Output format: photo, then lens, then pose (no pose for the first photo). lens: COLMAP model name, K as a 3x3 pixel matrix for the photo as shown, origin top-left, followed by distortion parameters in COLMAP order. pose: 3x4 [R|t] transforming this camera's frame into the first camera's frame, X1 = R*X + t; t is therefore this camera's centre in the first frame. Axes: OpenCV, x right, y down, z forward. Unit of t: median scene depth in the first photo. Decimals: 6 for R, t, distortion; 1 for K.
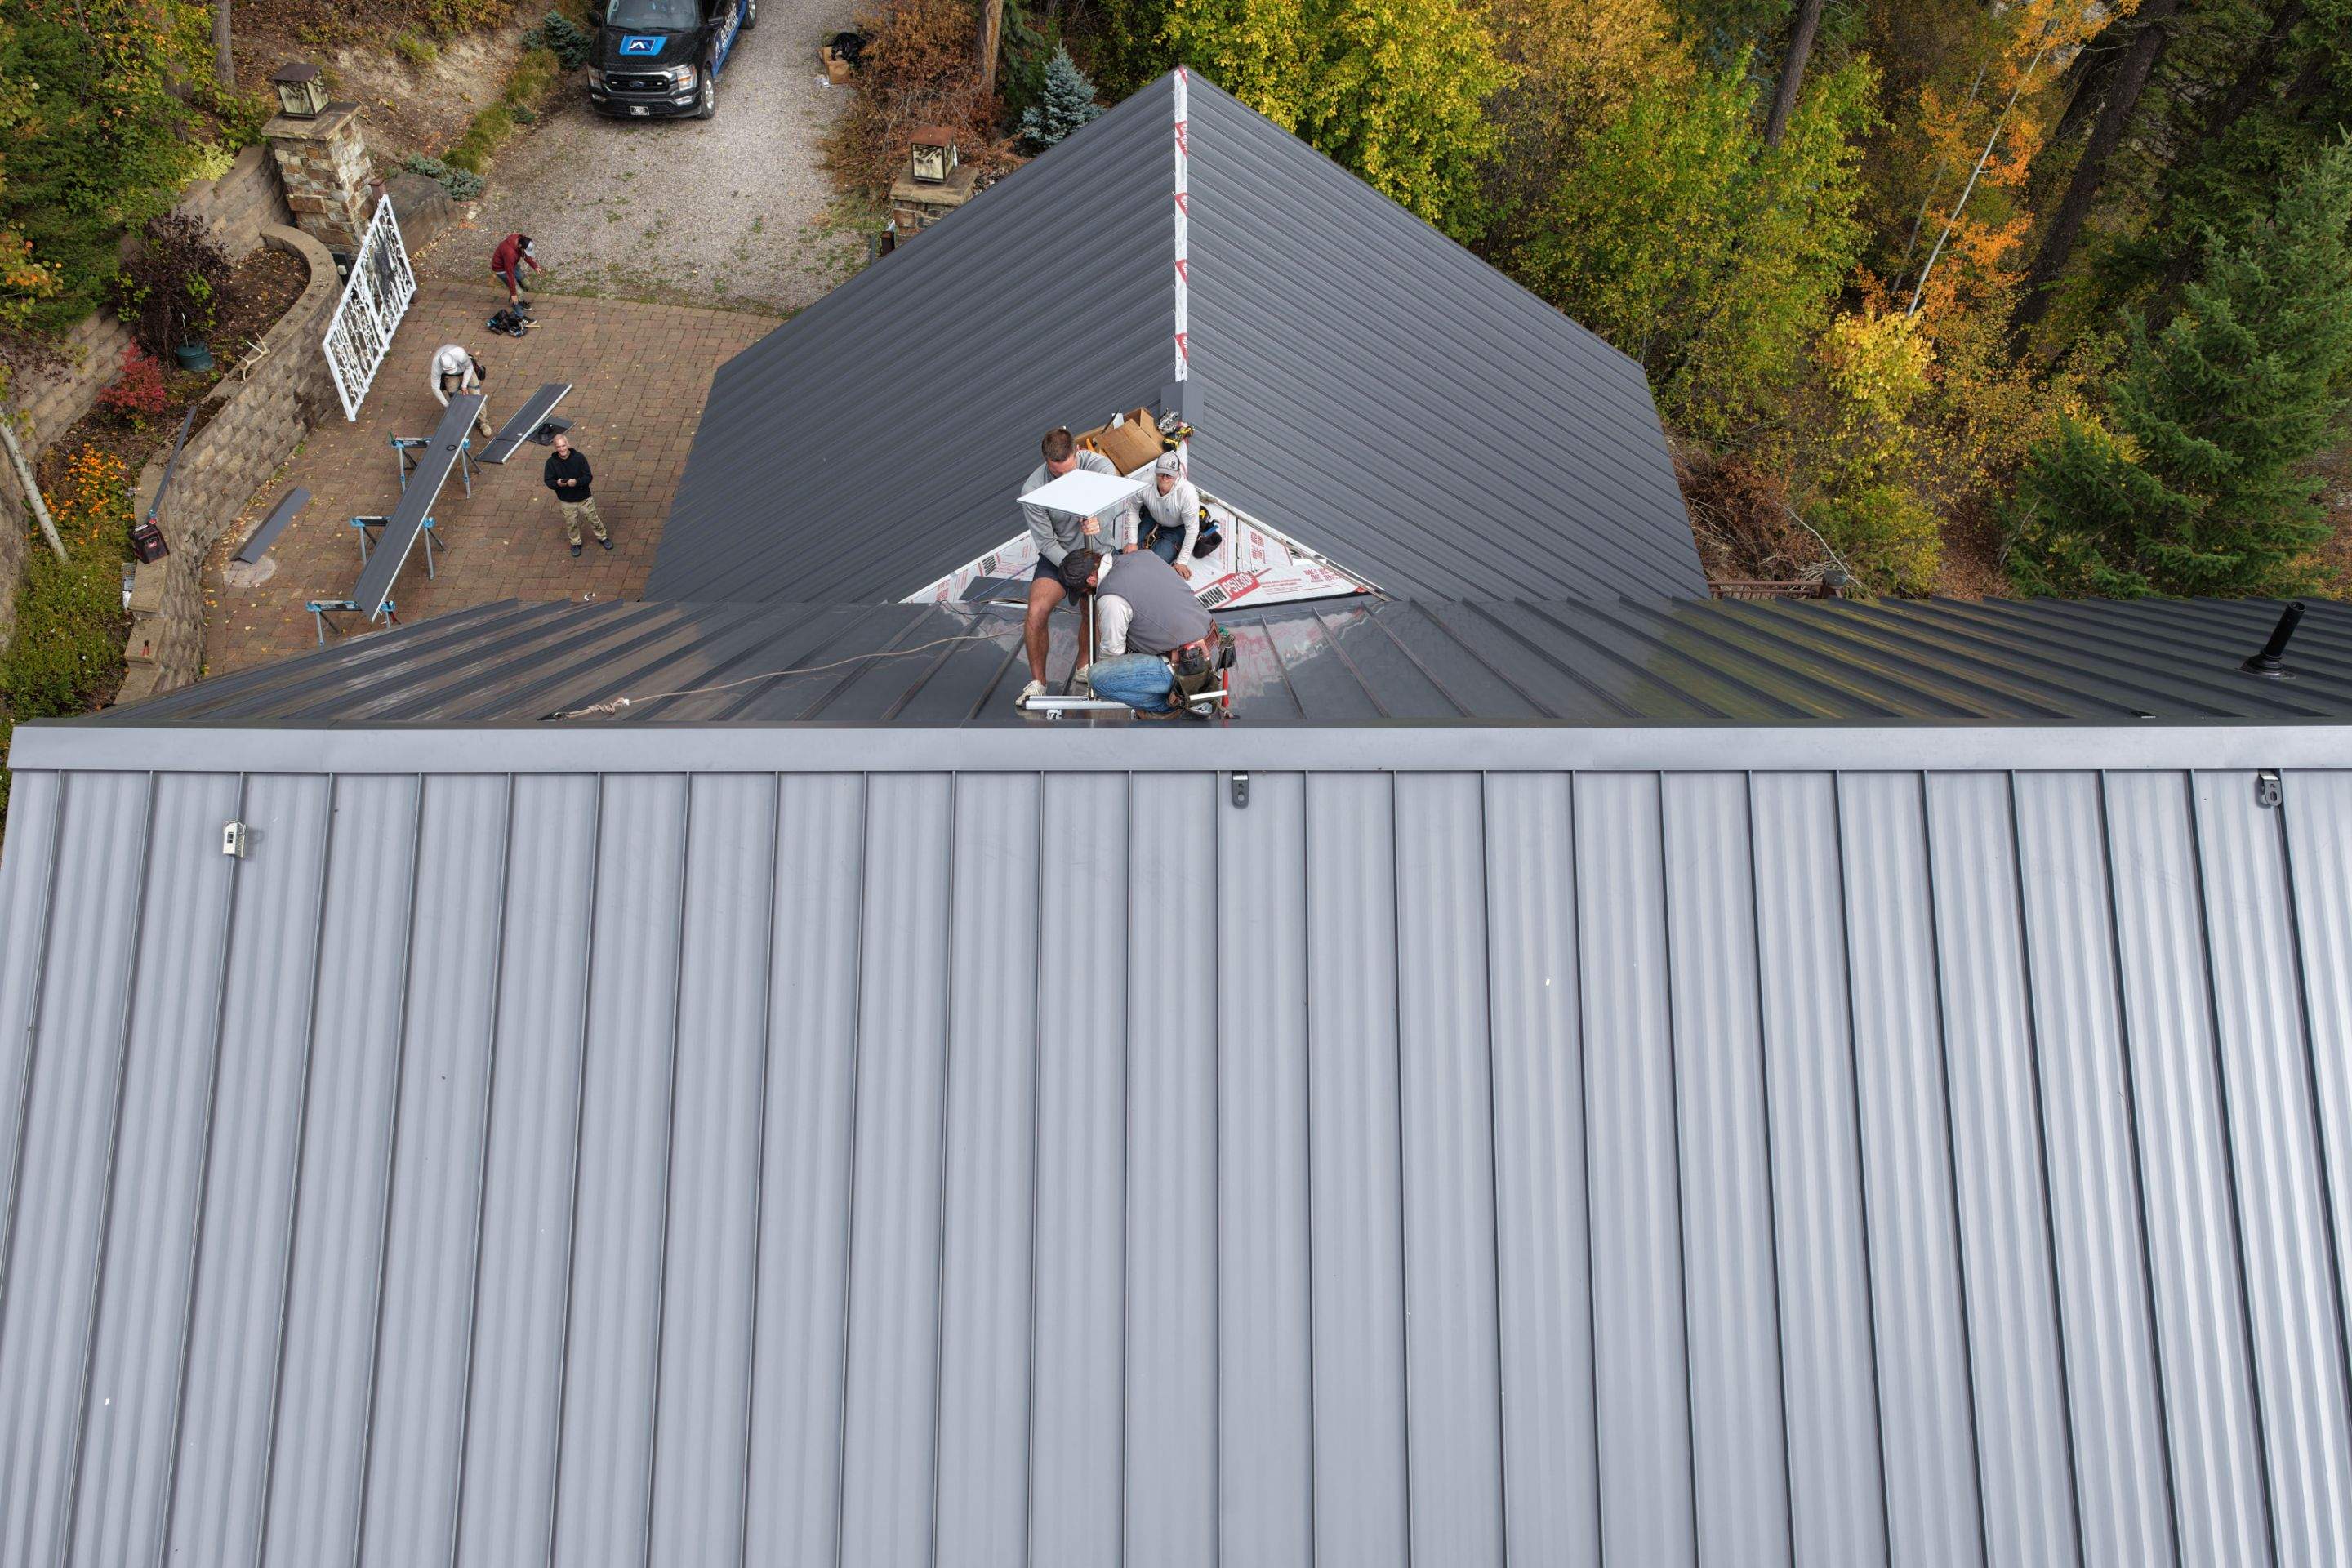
lens RADIAL K [[1945.6, 0, 1180.2], [0, 1945.6, 789.0], [0, 0, 1]] dist [-0.013940, 0.036811]
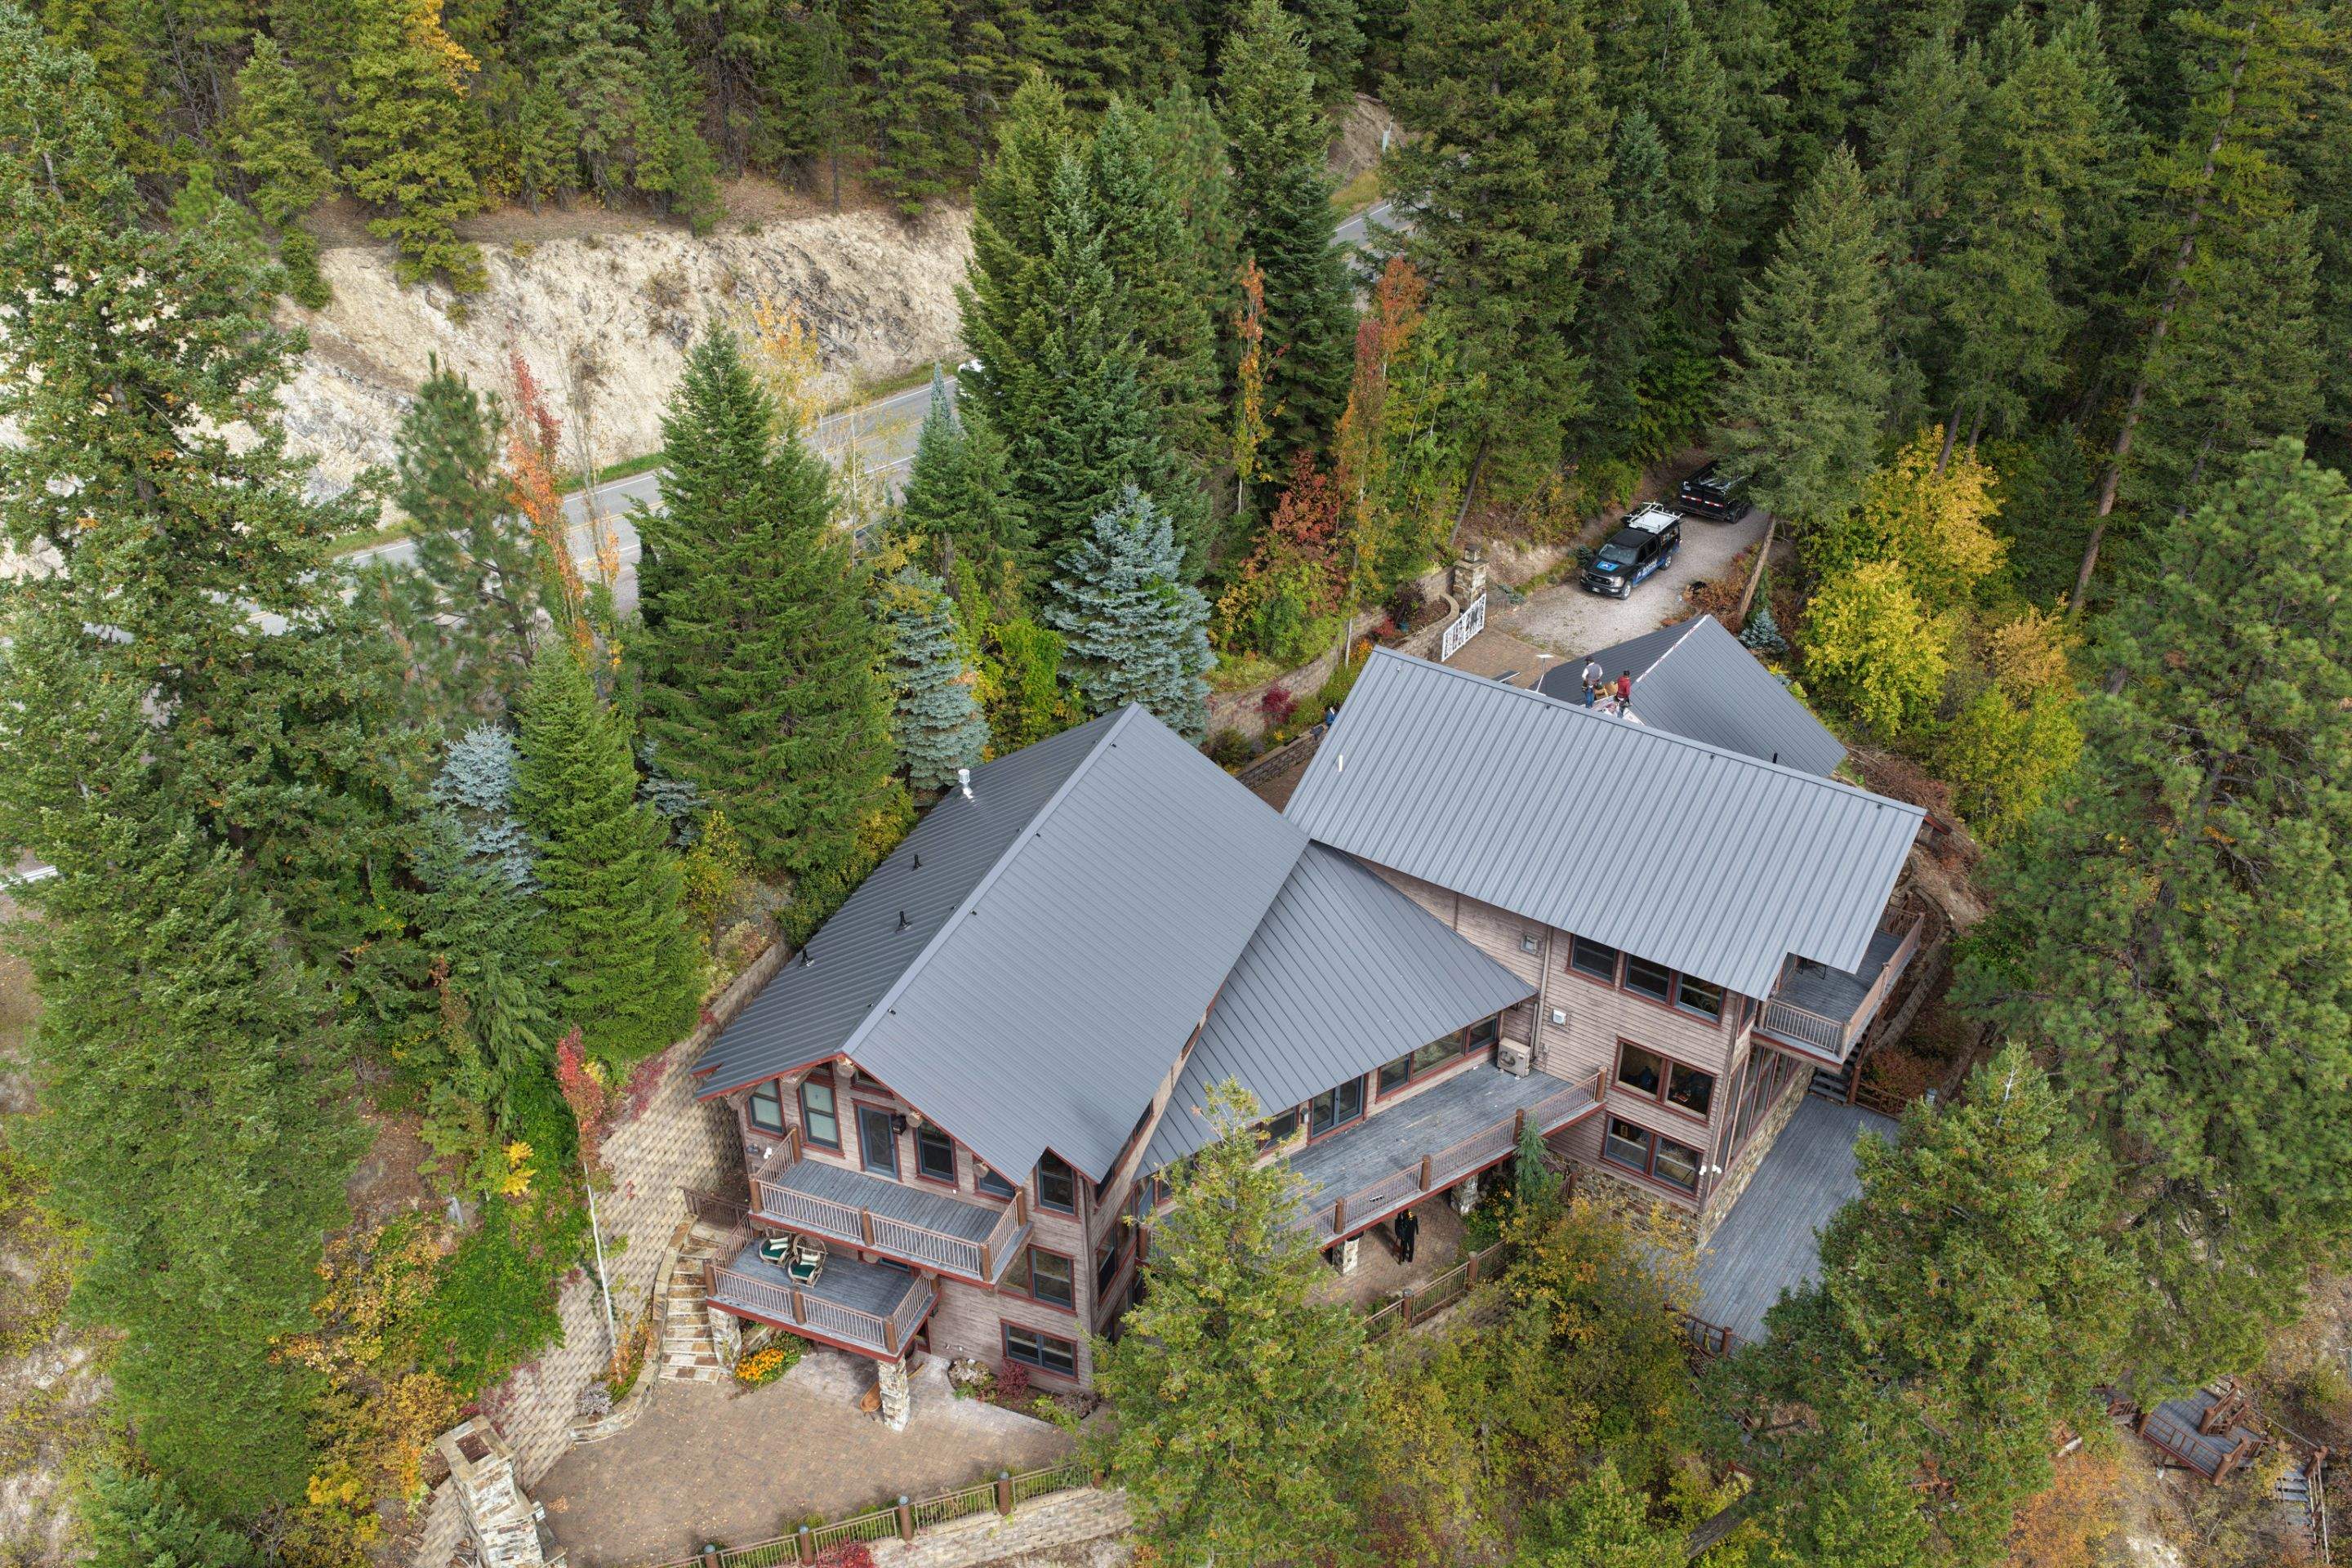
lens RADIAL K [[1945.6, 0, 1183.6], [0, 1945.6, 800.5], [0, 0, 1]] dist [-0.013940, 0.036811]
pose [[0.814240, 0.297327, -0.498608, 0.706821], [-0.403389, 0.907436, -0.117629, 0.458838], [0.417480, 0.296911, 0.858810, -1.463515]]
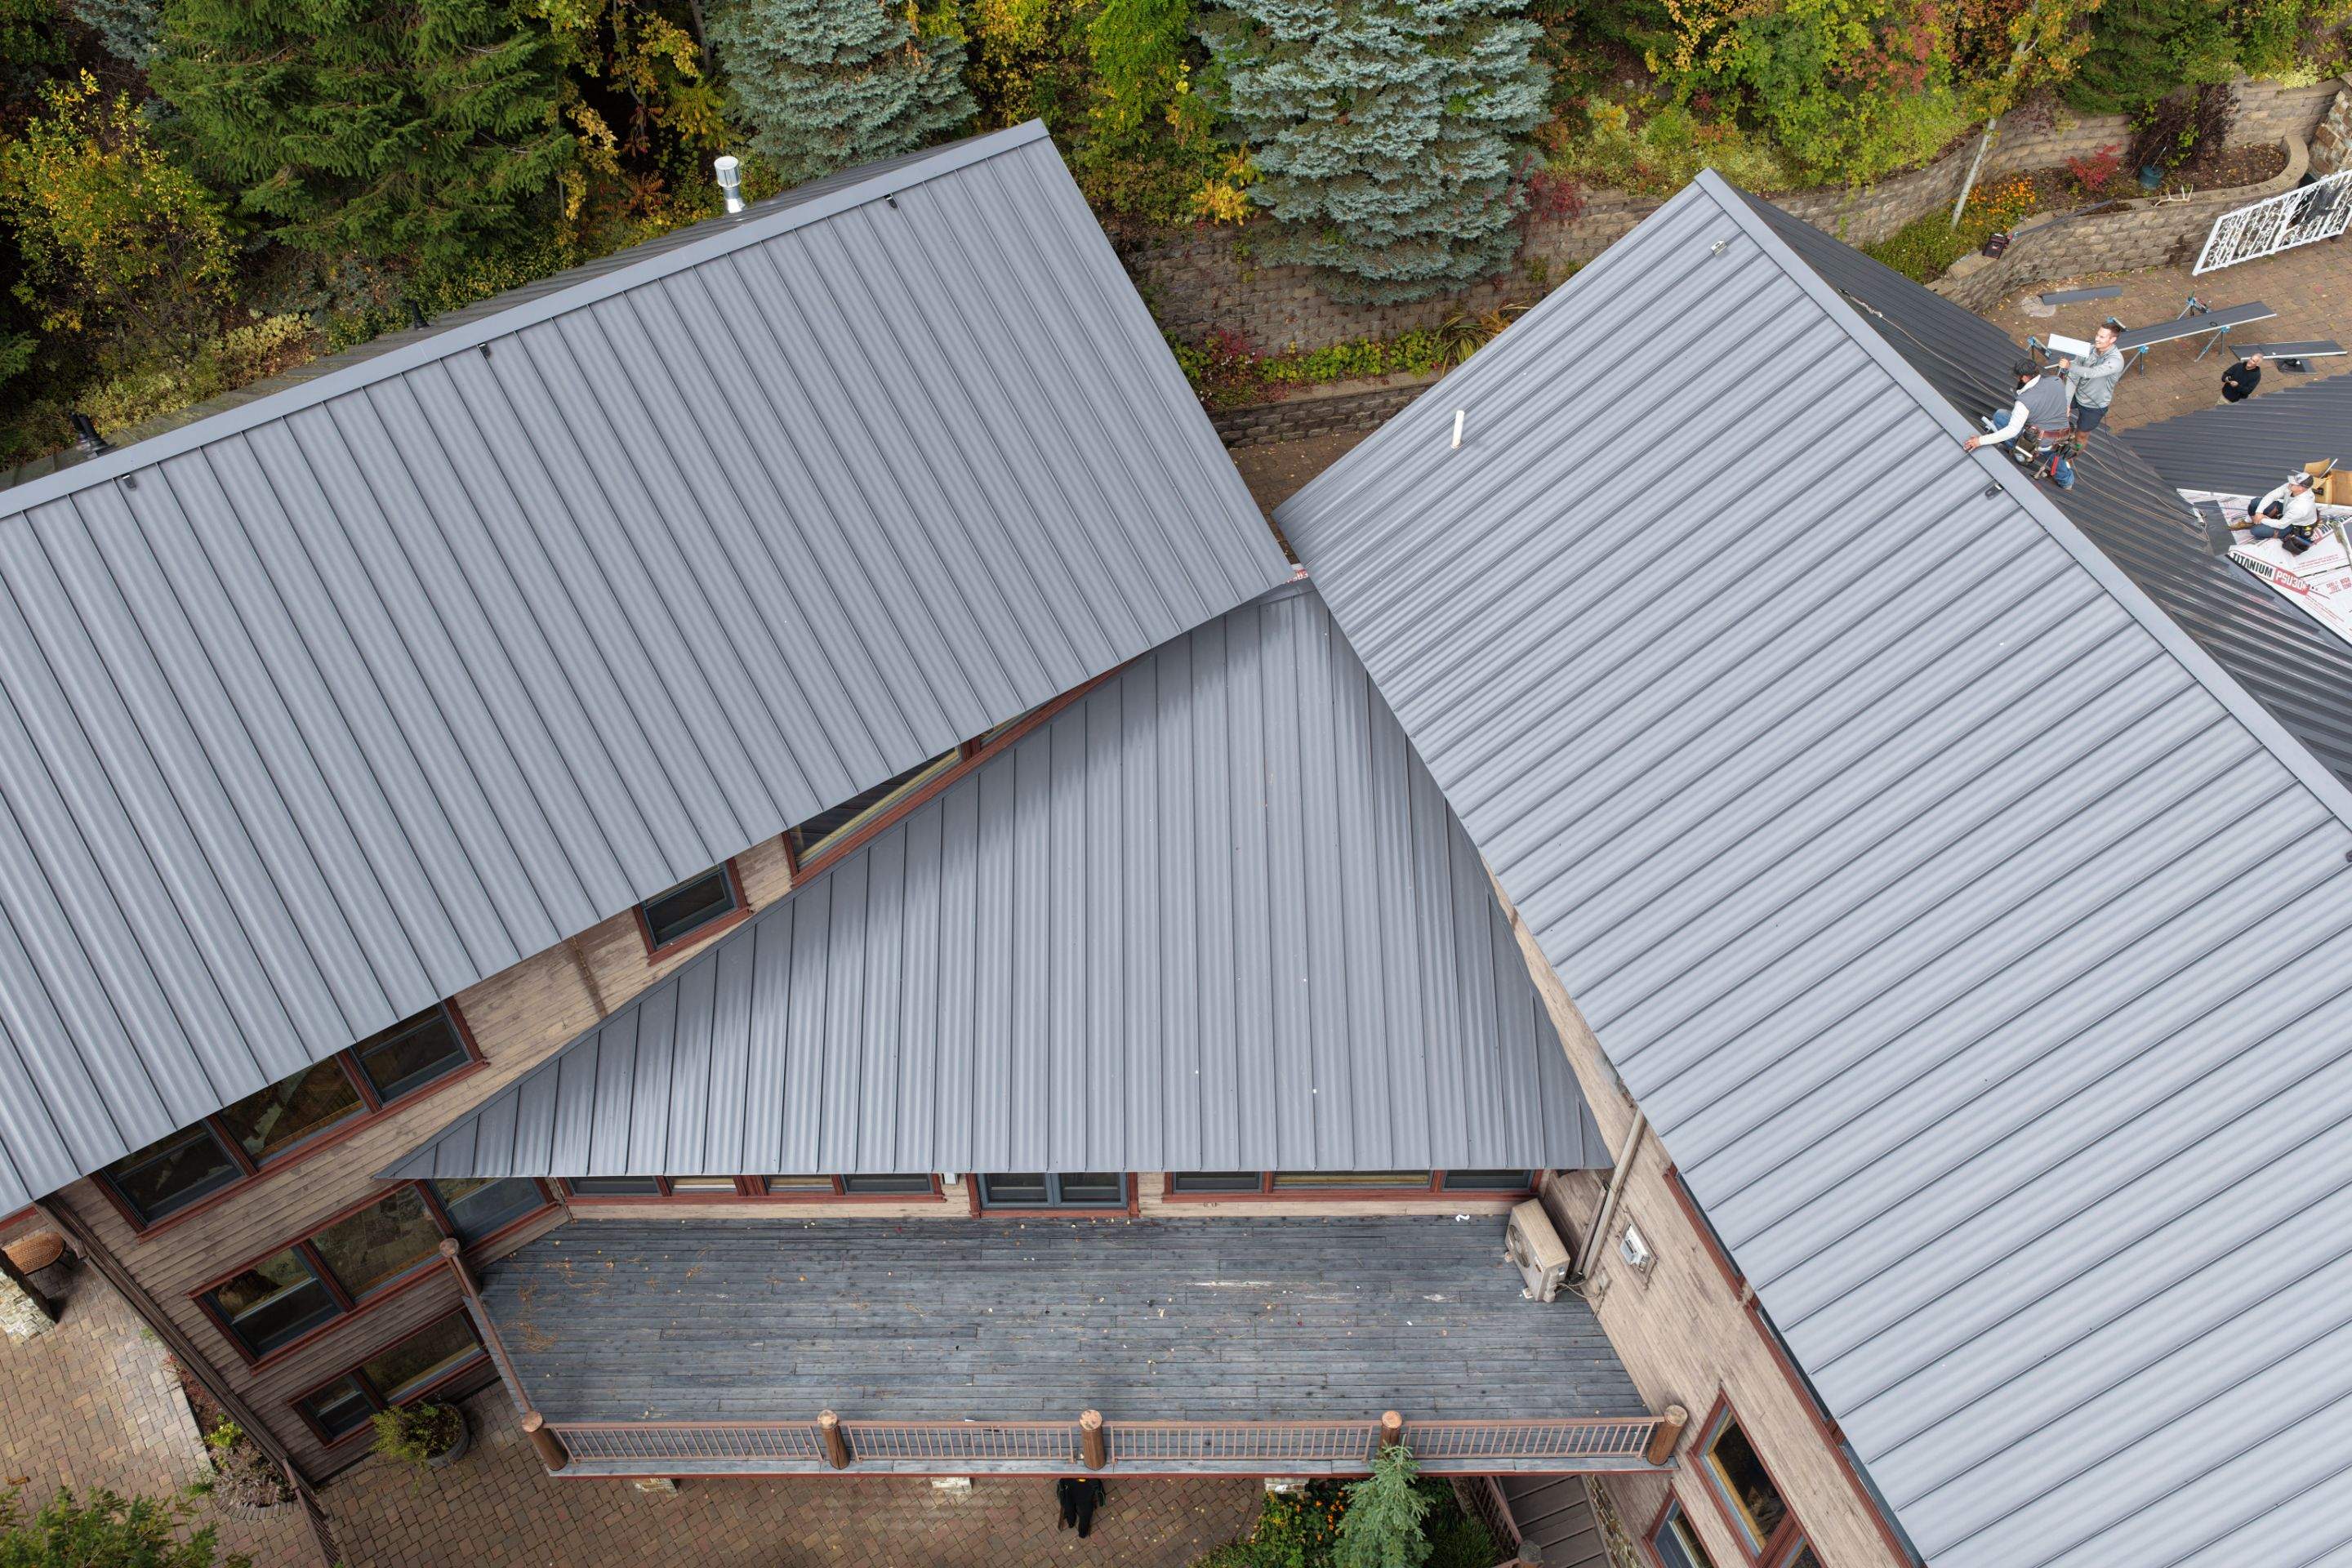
lens RADIAL K [[1945.6, 0, 1178.9], [0, 1945.6, 794.1], [0, 0, 1]] dist [-0.013940, 0.036811]
pose [[0.351859, 0.706950, -0.613529, 0.395698], [-0.656531, 0.653575, 0.376573, 0.000978], [0.667205, 0.270300, 0.694101, -0.302834]]
